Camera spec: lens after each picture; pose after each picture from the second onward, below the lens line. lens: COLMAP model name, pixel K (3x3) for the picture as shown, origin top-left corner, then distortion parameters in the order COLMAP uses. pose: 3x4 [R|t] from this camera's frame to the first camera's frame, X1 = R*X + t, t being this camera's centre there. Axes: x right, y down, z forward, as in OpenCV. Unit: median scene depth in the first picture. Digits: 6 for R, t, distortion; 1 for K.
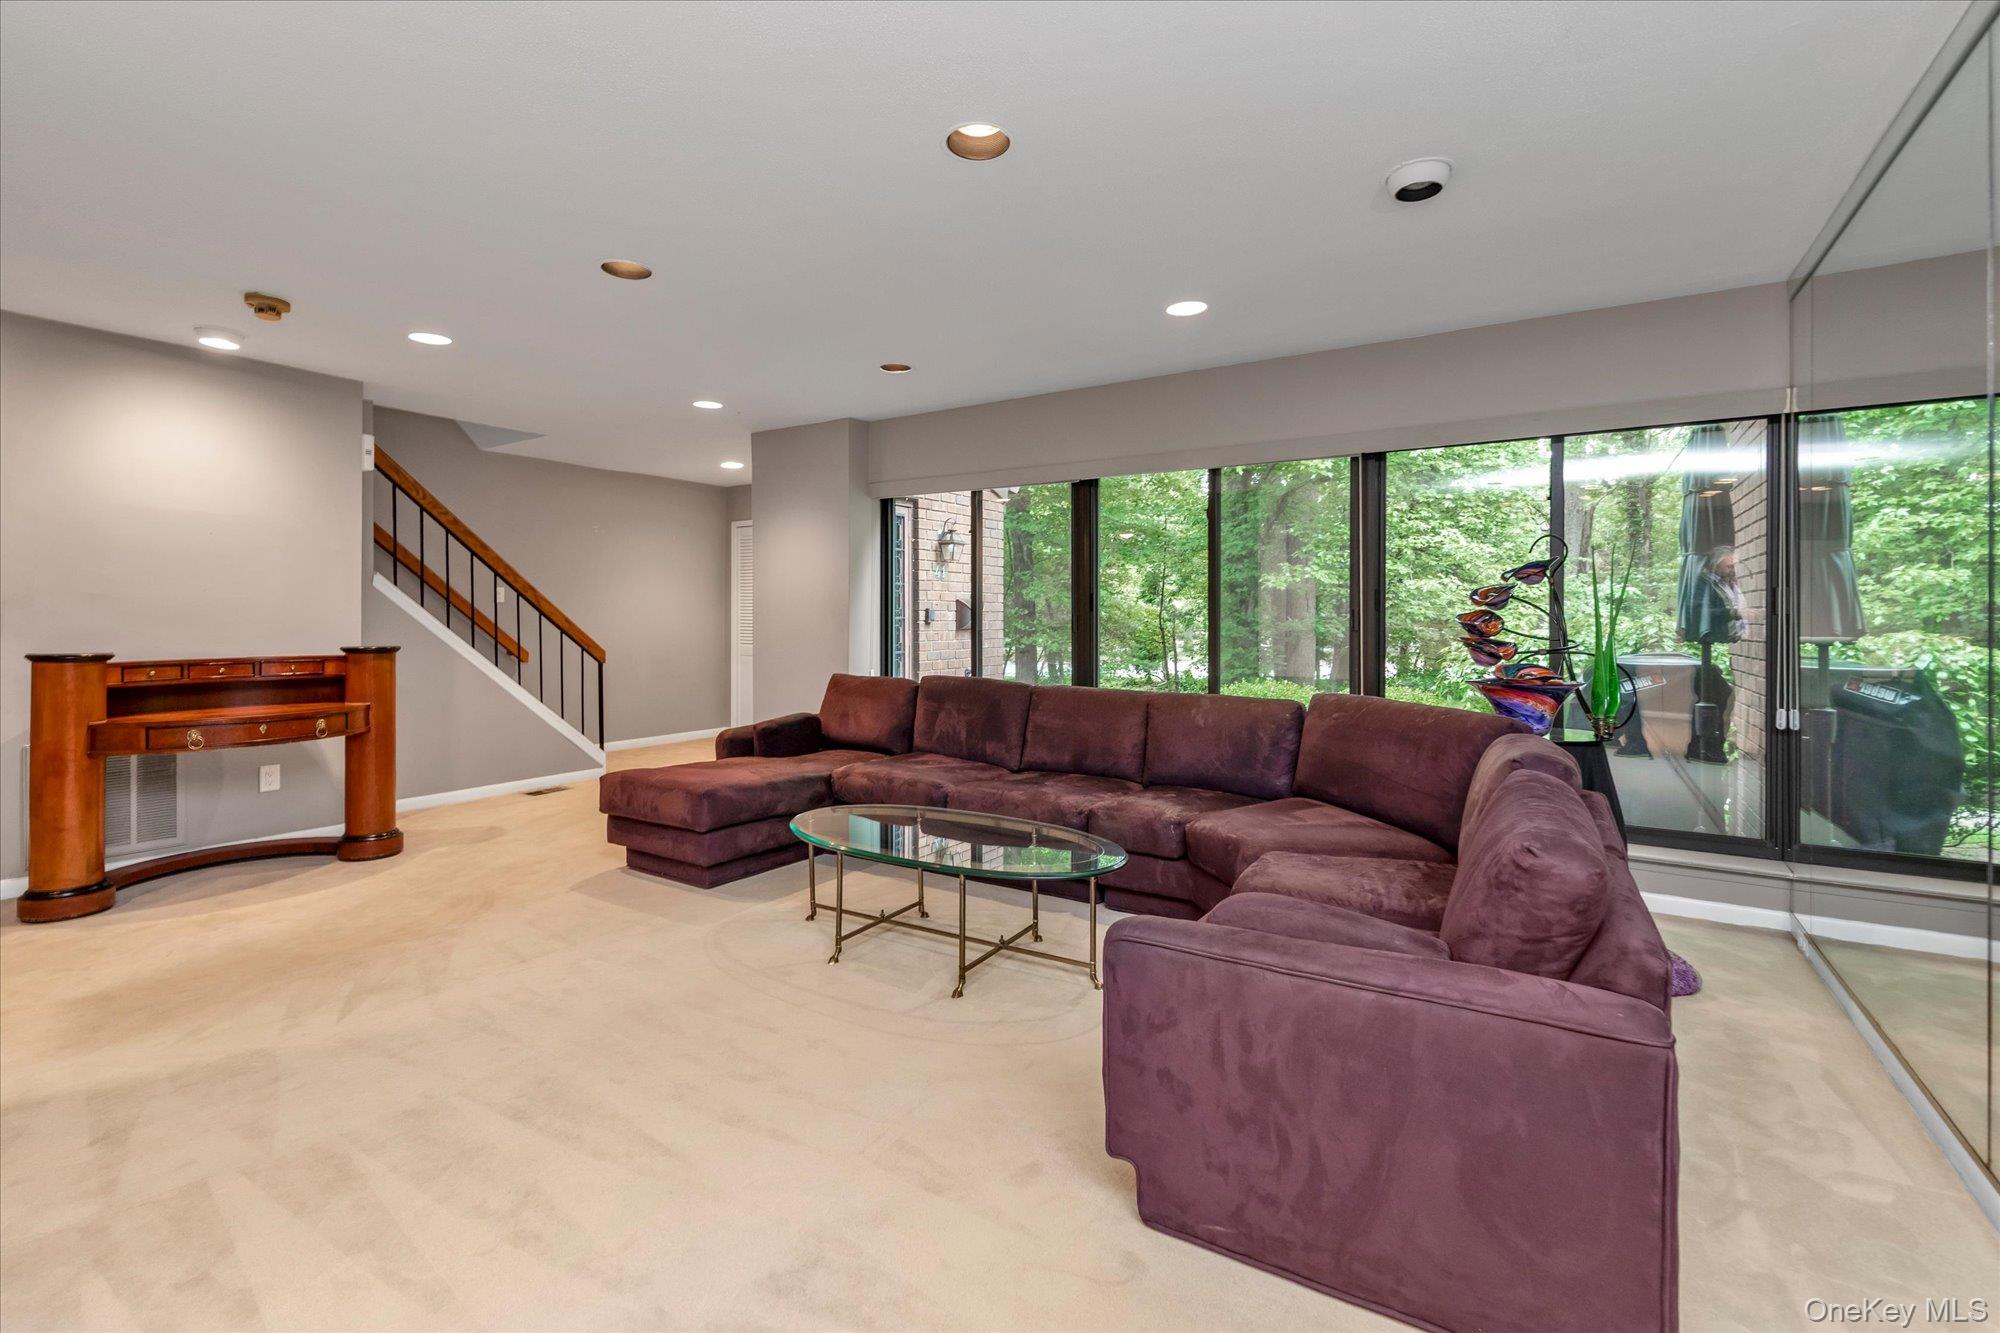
lens RADIAL K [[903.3, 0, 1000.5], [0, 903.3, 625.1], [0, 0, 1]] dist [0.000673, 0.000059]
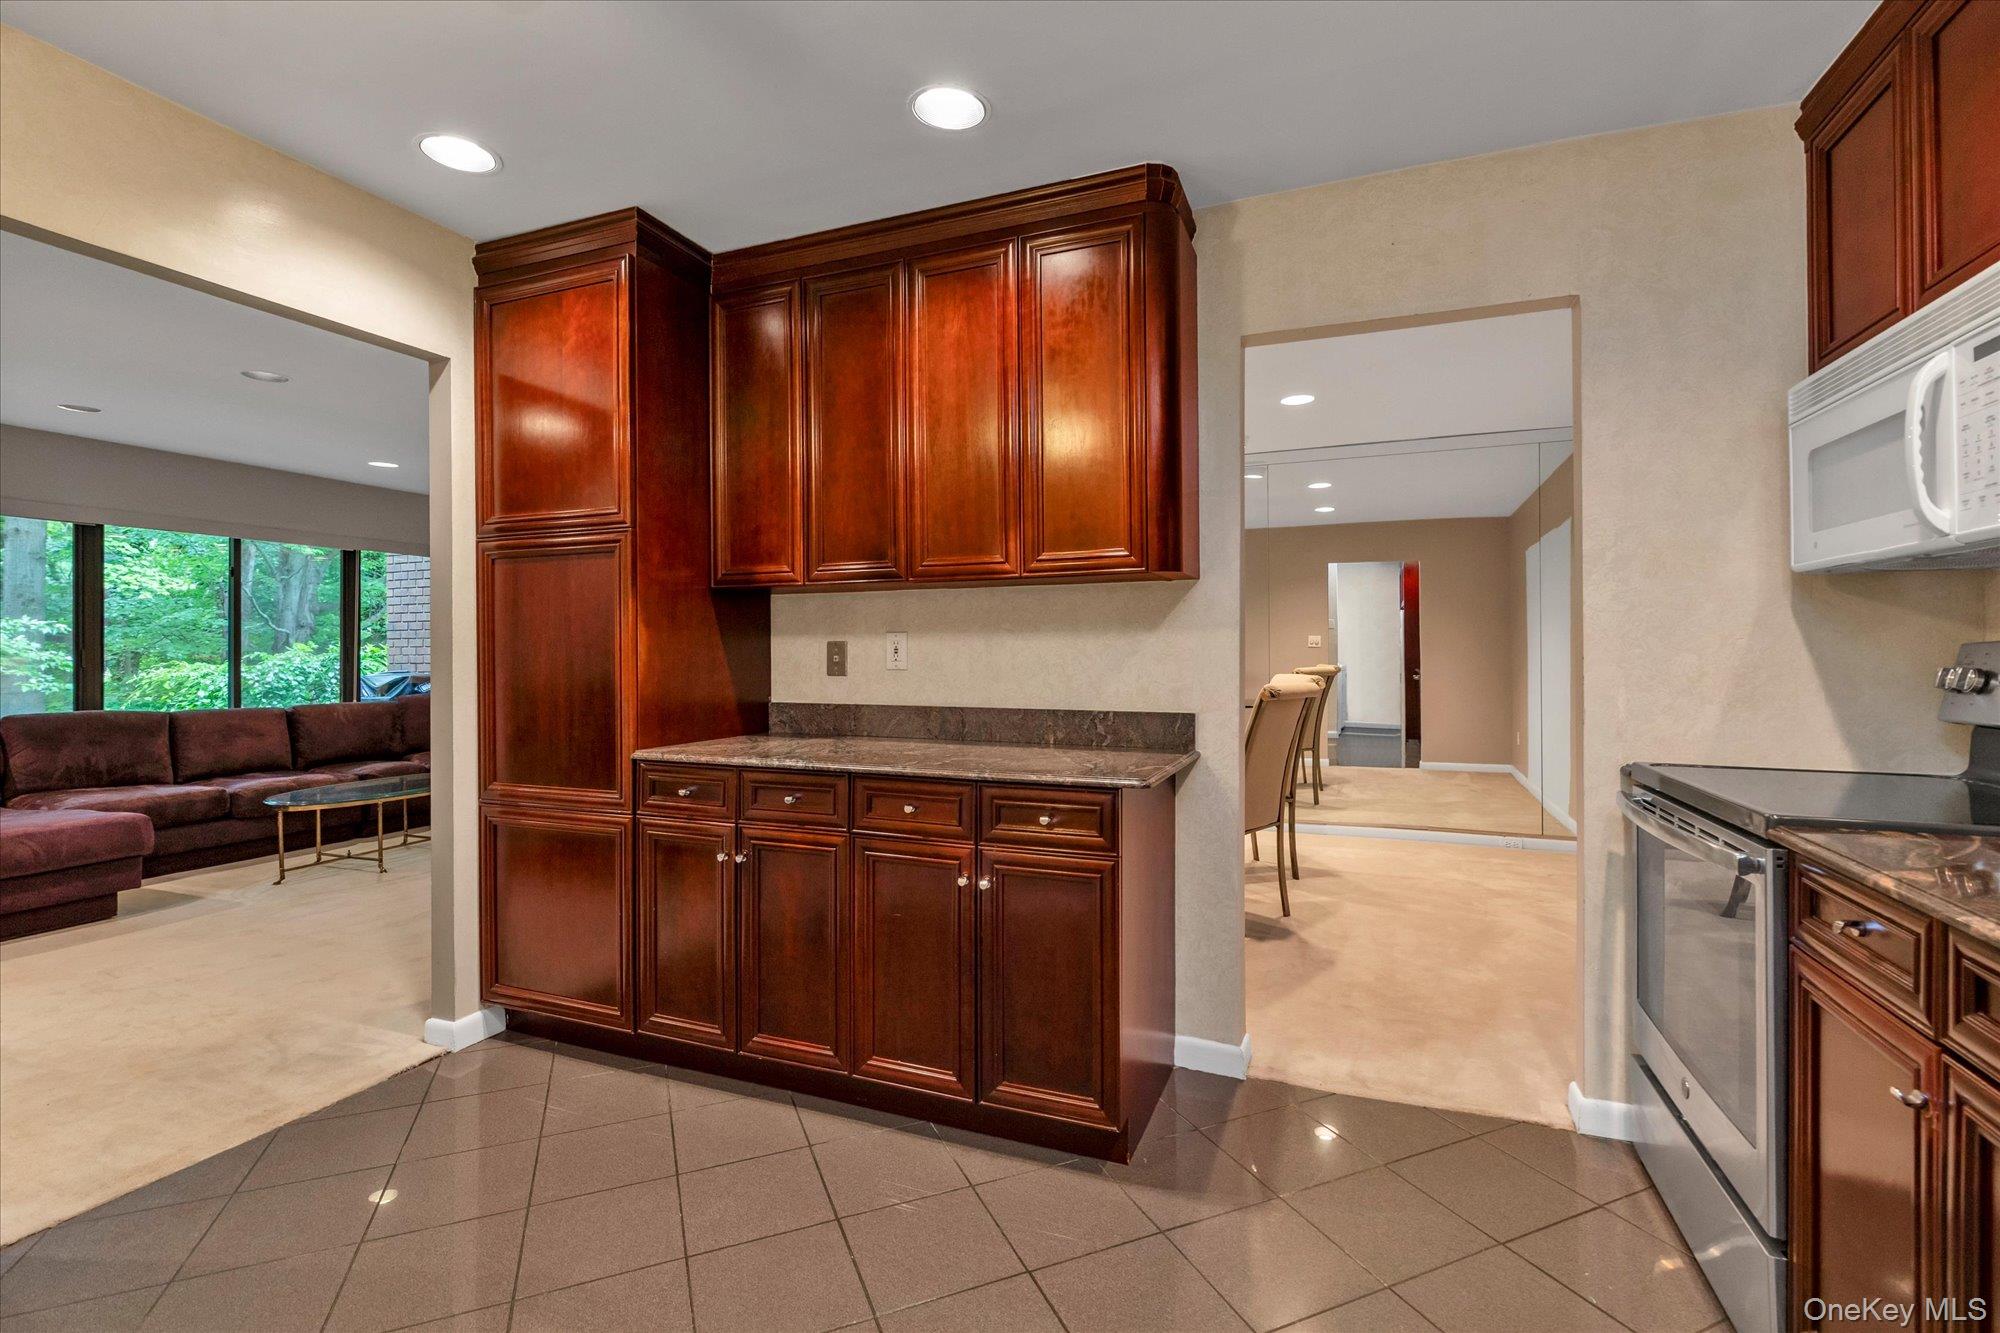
lens RADIAL K [[894.8, 0, 996.9], [0, 894.8, 648.0], [0, 0, 1]] dist [0.000112, 0.000313]
pose [[-0.170324, 0.001571, 0.985387, -1.581734], [0.007863, 0.999969, -0.000235, -0.005985], [-0.985357, 0.007708, -0.170332, 0.182391]]
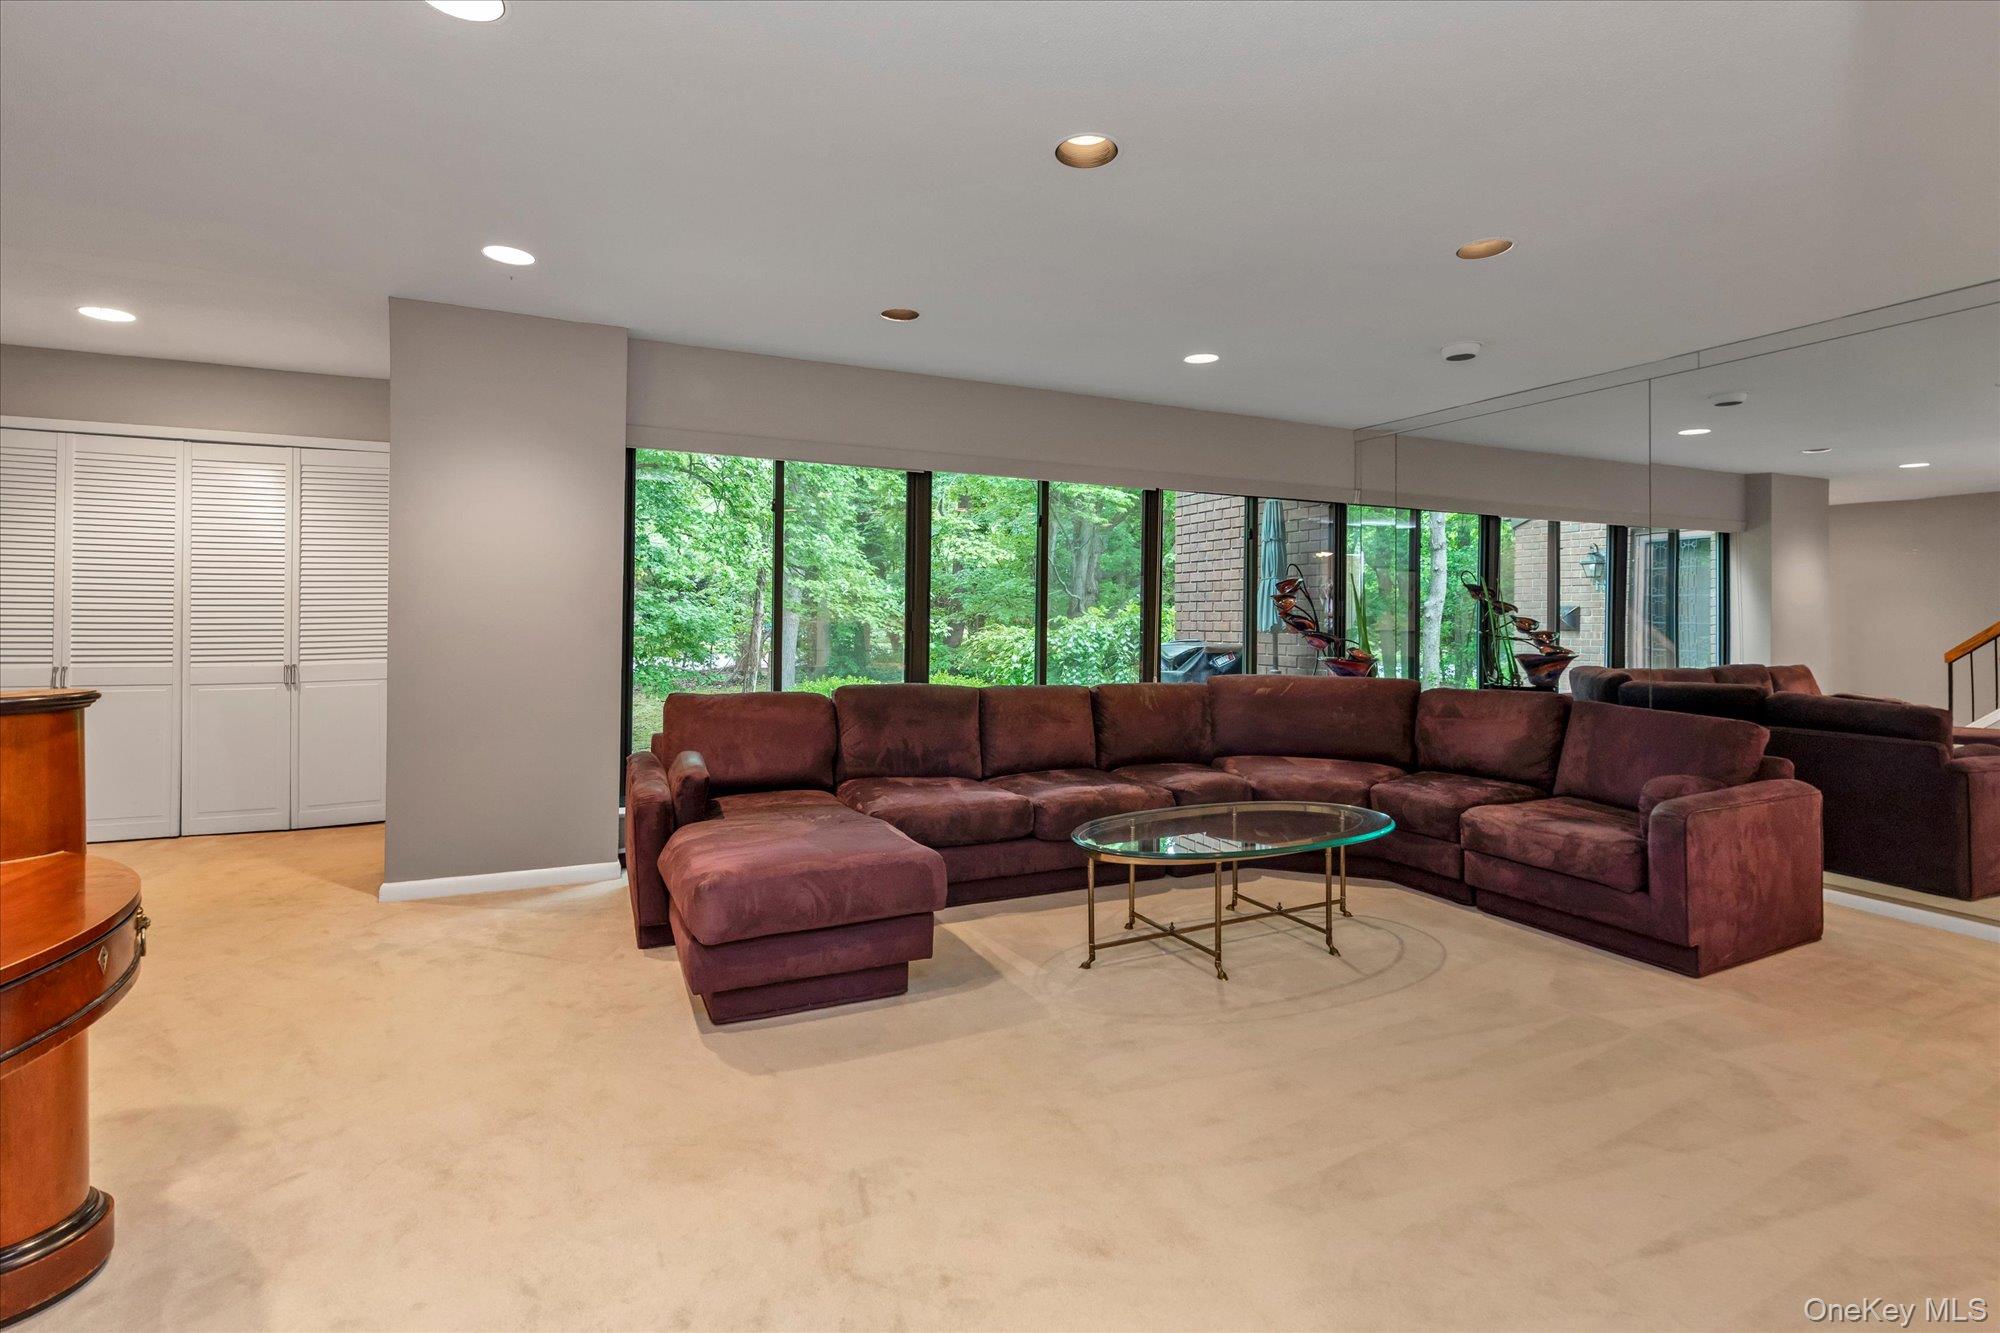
lens RADIAL K [[901.5, 0, 995.8], [0, 901.5, 611.0], [0, 0, 1]] dist [0.003127, 0.000261]
pose [[0.552715, 0.008765, 0.833324, -0.921629], [-0.004572, 0.999962, -0.007485, -0.005688], [-0.833358, 0.000327, 0.552734, 0.570947]]
